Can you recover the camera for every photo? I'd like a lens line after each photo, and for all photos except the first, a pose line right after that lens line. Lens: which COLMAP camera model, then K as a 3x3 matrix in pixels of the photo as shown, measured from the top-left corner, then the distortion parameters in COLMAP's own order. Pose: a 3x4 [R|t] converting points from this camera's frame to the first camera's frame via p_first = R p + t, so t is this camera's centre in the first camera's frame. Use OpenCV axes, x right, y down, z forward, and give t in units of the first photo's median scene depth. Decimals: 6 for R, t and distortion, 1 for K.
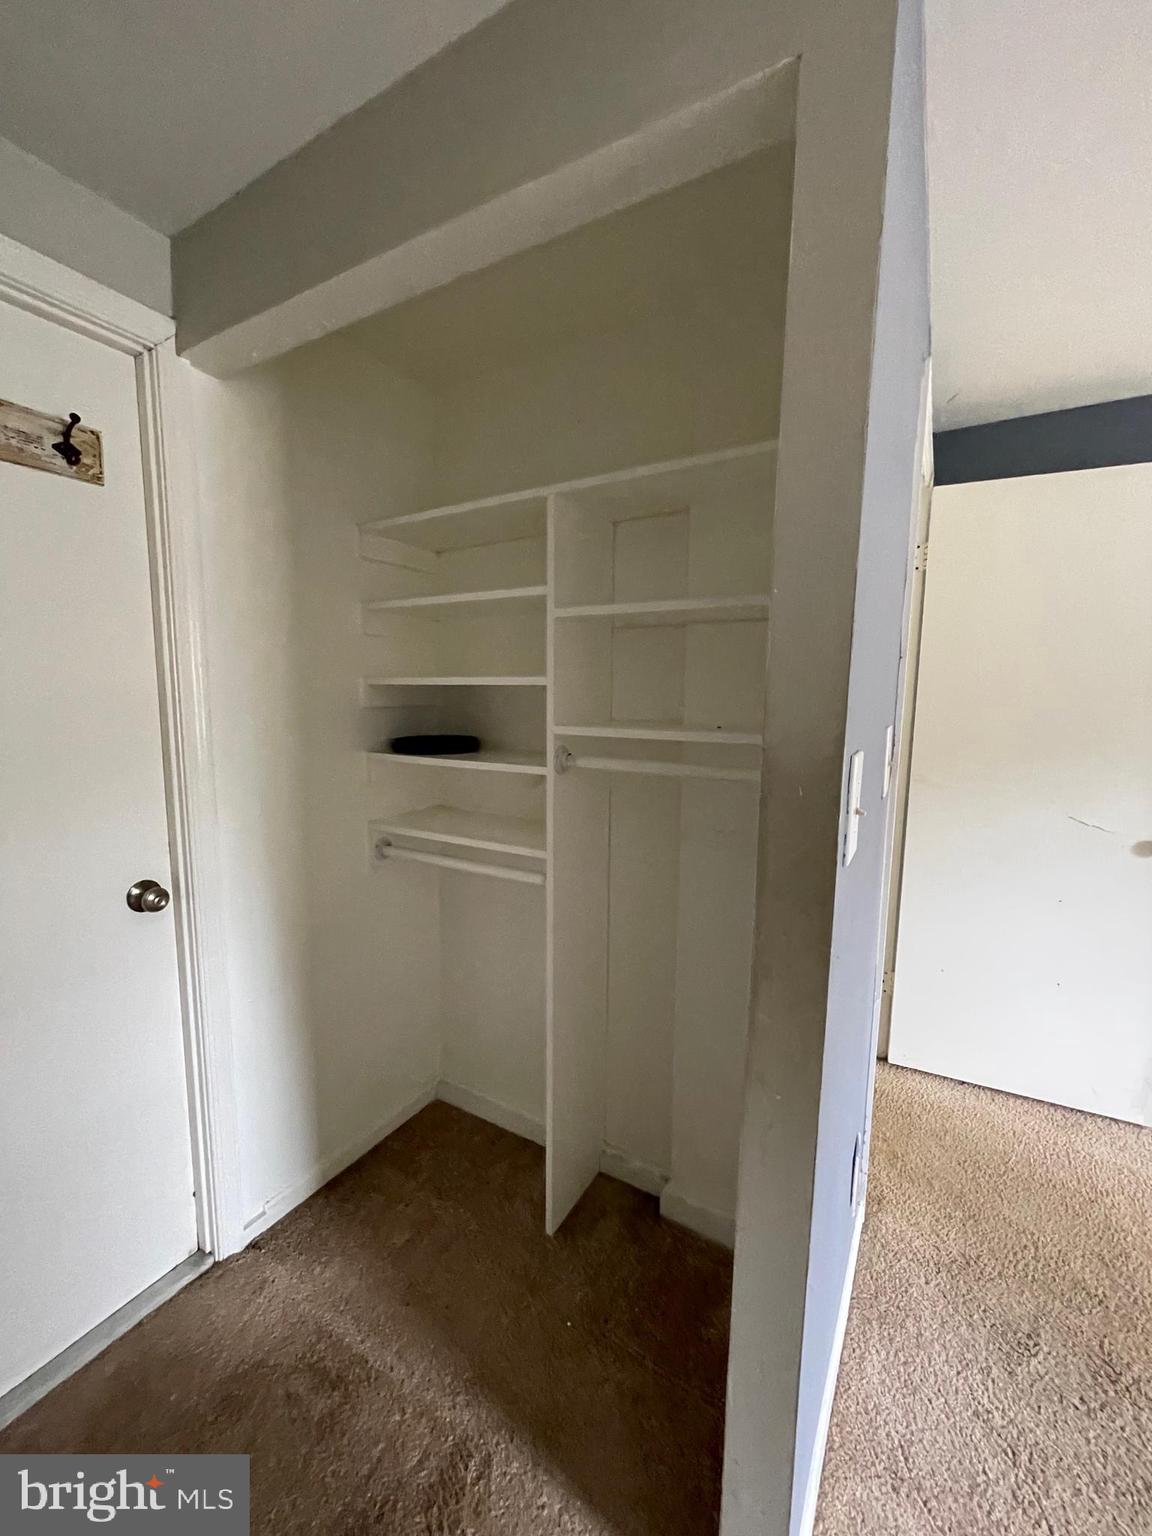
lens RADIAL K [[619.9, 0, 576.0], [0, 619.9, 768.0], [0, 0, 1]] dist [0.000297, -0.002090]
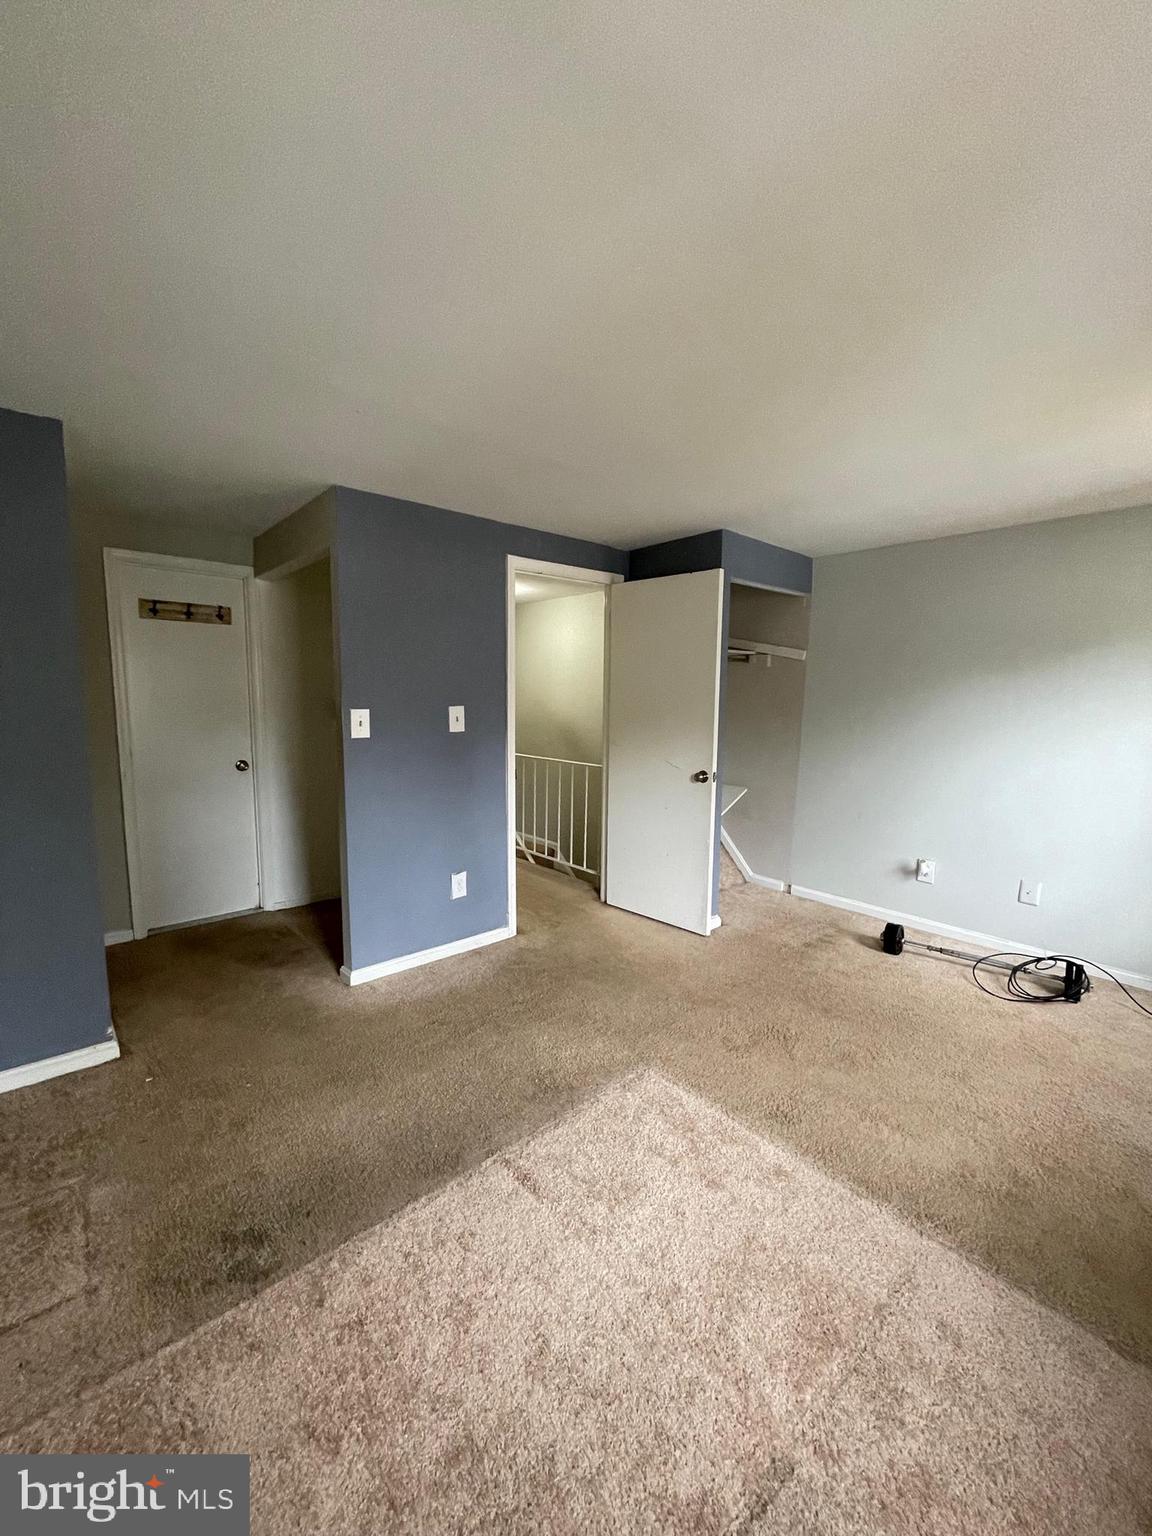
lens RADIAL K [[619.9, 0, 576.0], [0, 619.9, 768.0], [0, 0, 1]] dist [0.000297, -0.002090]
pose [[0.952961, 0.037239, -0.300795, 1.662744], [-0.040113, 0.999189, -0.003380, 0.172646], [0.300426, 0.015286, 0.953683, -1.280776]]
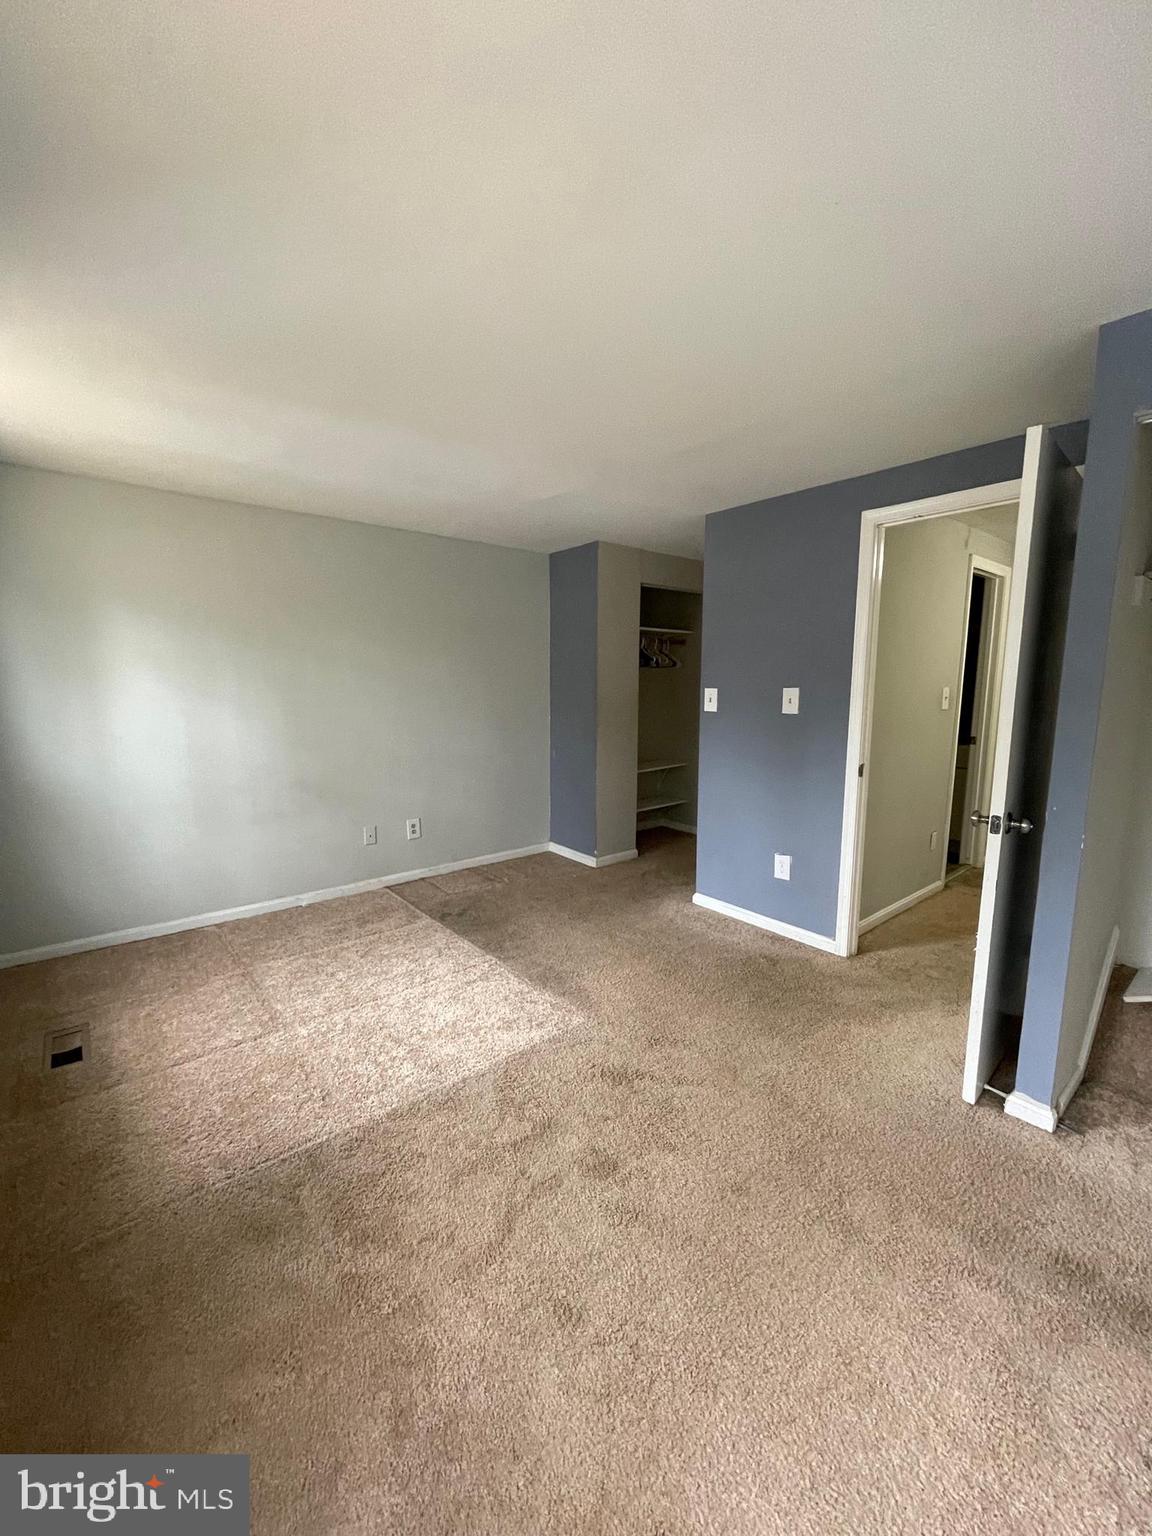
lens RADIAL K [[619.9, 0, 576.0], [0, 619.9, 768.0], [0, 0, 1]] dist [0.000297, -0.002090]
pose [[-0.333168, 0.126958, -0.934281, 3.072840], [-0.125348, 0.976134, 0.177345, -0.079570], [0.934498, 0.176196, -0.309303, 0.933808]]
